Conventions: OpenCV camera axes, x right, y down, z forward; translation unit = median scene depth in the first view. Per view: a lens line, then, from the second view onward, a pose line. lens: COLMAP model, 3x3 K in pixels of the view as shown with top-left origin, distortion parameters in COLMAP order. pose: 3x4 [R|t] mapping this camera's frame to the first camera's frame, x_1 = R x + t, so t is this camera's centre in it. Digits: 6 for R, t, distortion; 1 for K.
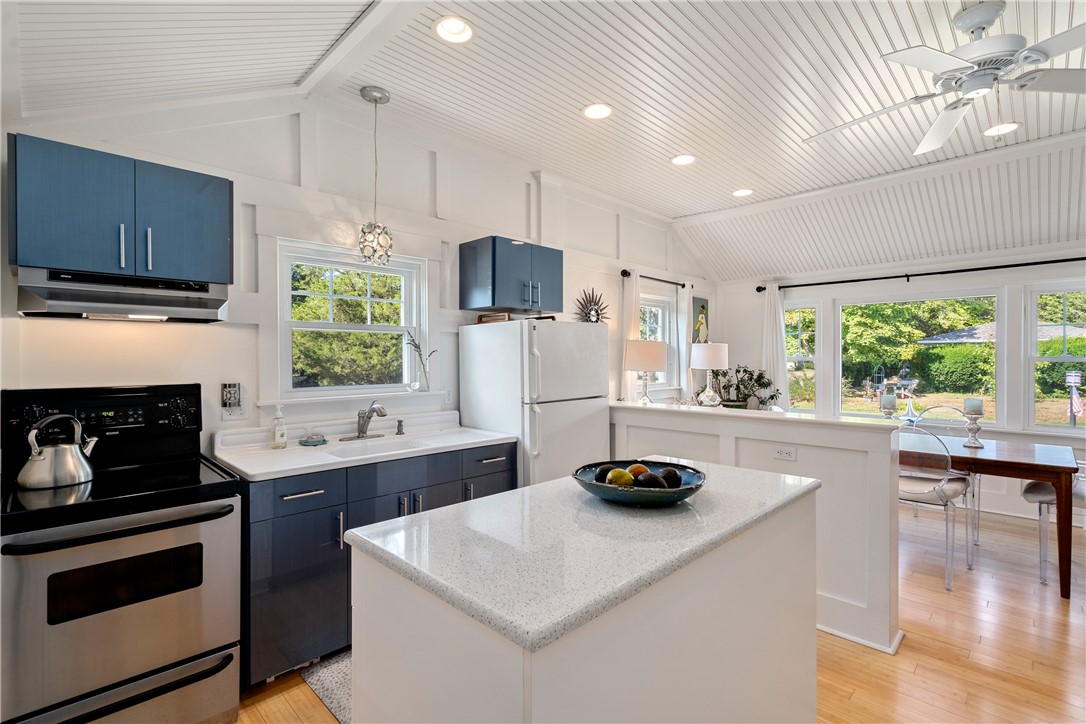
lens RADIAL K [[510.2, 0, 543.0], [0, 510.2, 362.0], [0, 0, 1]] dist [-0.003749, 0.000009]
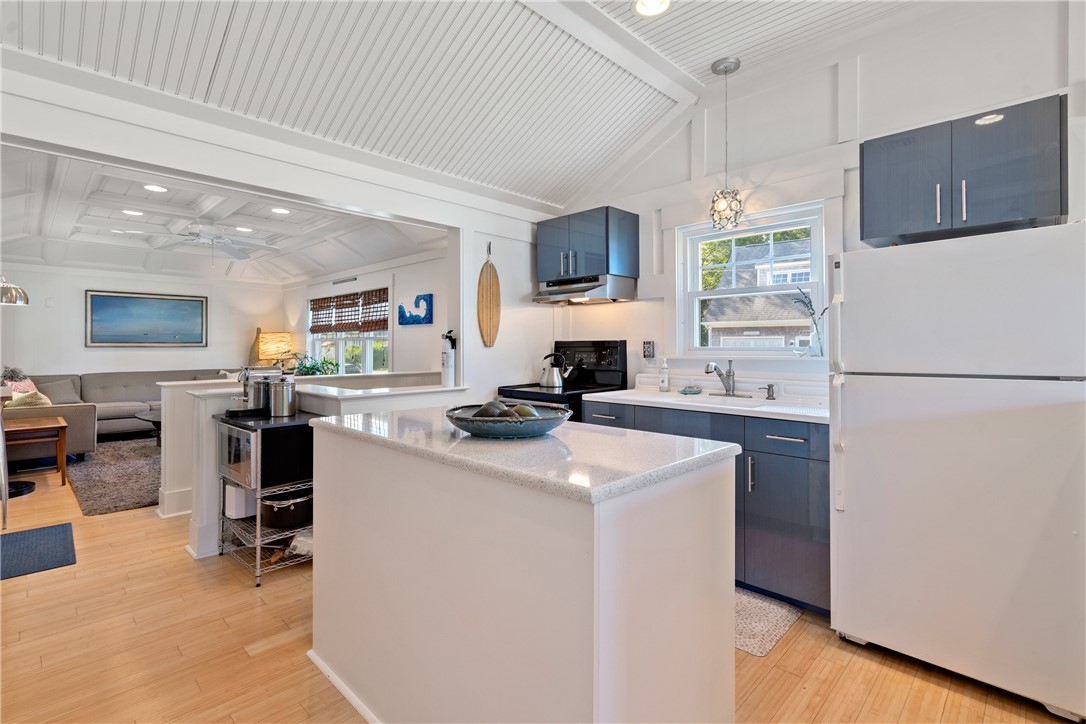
lens RADIAL K [[514.3, 0, 545.3], [0, 514.3, 346.4], [0, 0, 1]] dist [-0.001451, -0.000140]
pose [[0.002011, 0.002225, -0.999996, 0.452632], [-0.007470, 0.999970, 0.002210, 0.030841], [0.999970, 0.007465, 0.002027, 0.395327]]
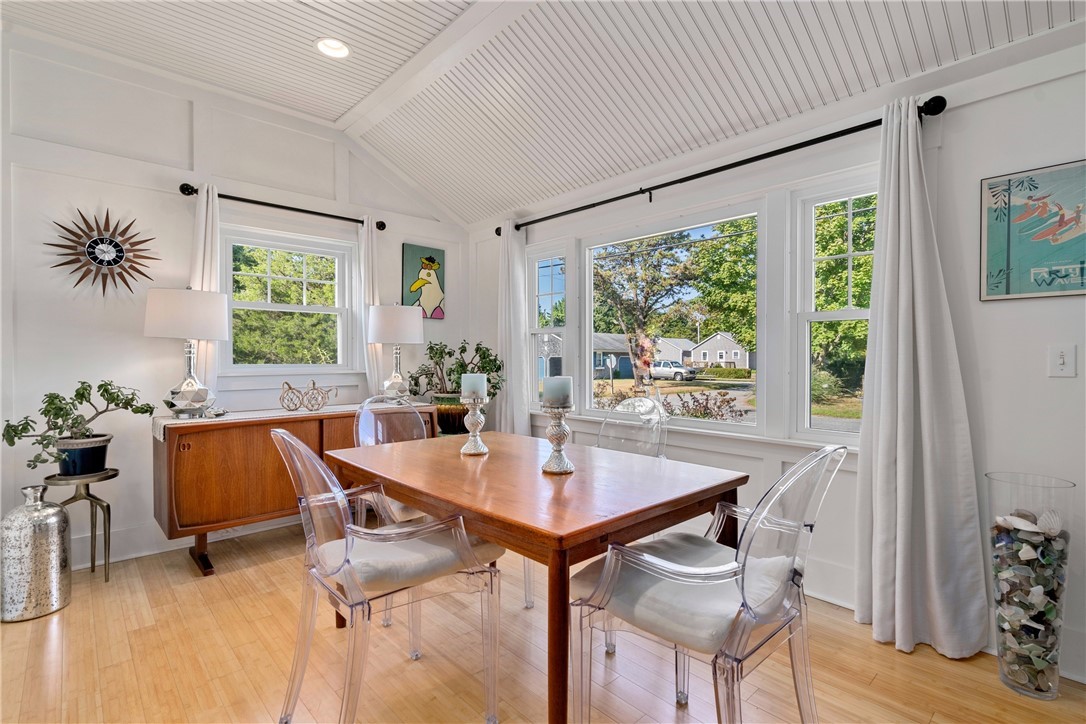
lens RADIAL K [[516.6, 0, 543.0], [0, 516.6, 362.0], [0, 0, 1]] dist [-0.000844, -0.000350]
pose [[0.998052, 0.002965, -0.062311, 0.674662], [-0.003062, 0.999994, -0.001461, 0.045591], [0.062307, 0.001649, 0.998056, 0.389443]]
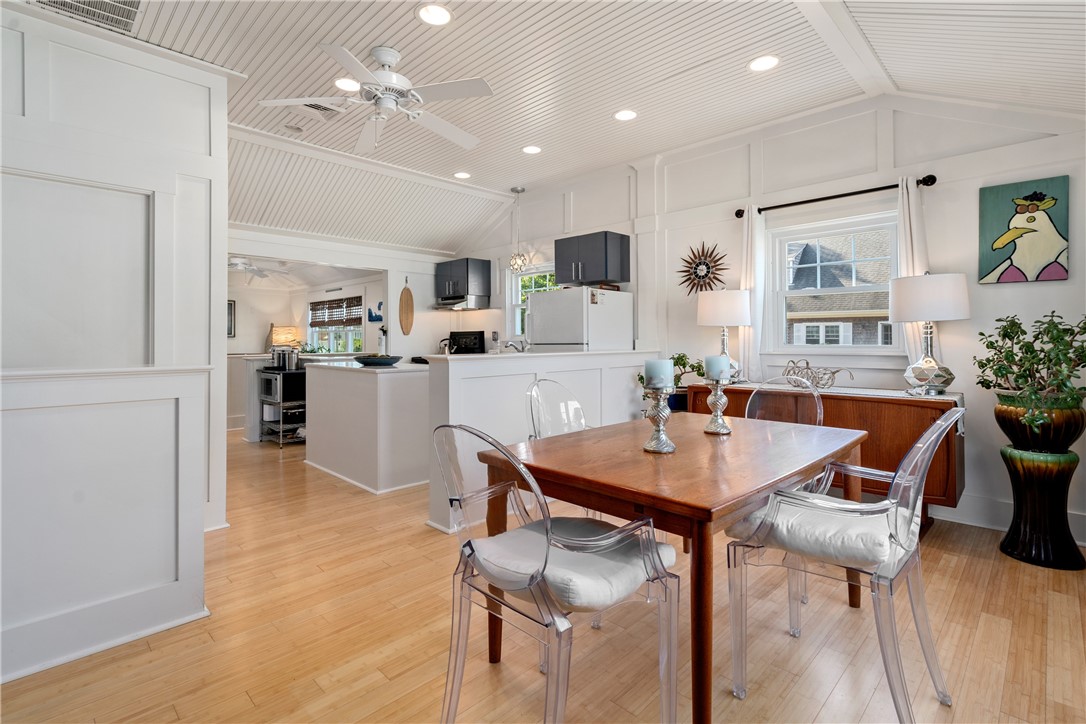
lens RADIAL K [[509.0, 0, 539.1], [0, 509.0, 335.1], [0, 0, 1]] dist [0.001276, 0.000176]
pose [[-0.010810, -0.005496, -0.999926, 1.063099], [-0.005285, 0.999971, -0.005439, 0.040327], [0.999928, 0.005226, -0.010839, 0.693264]]
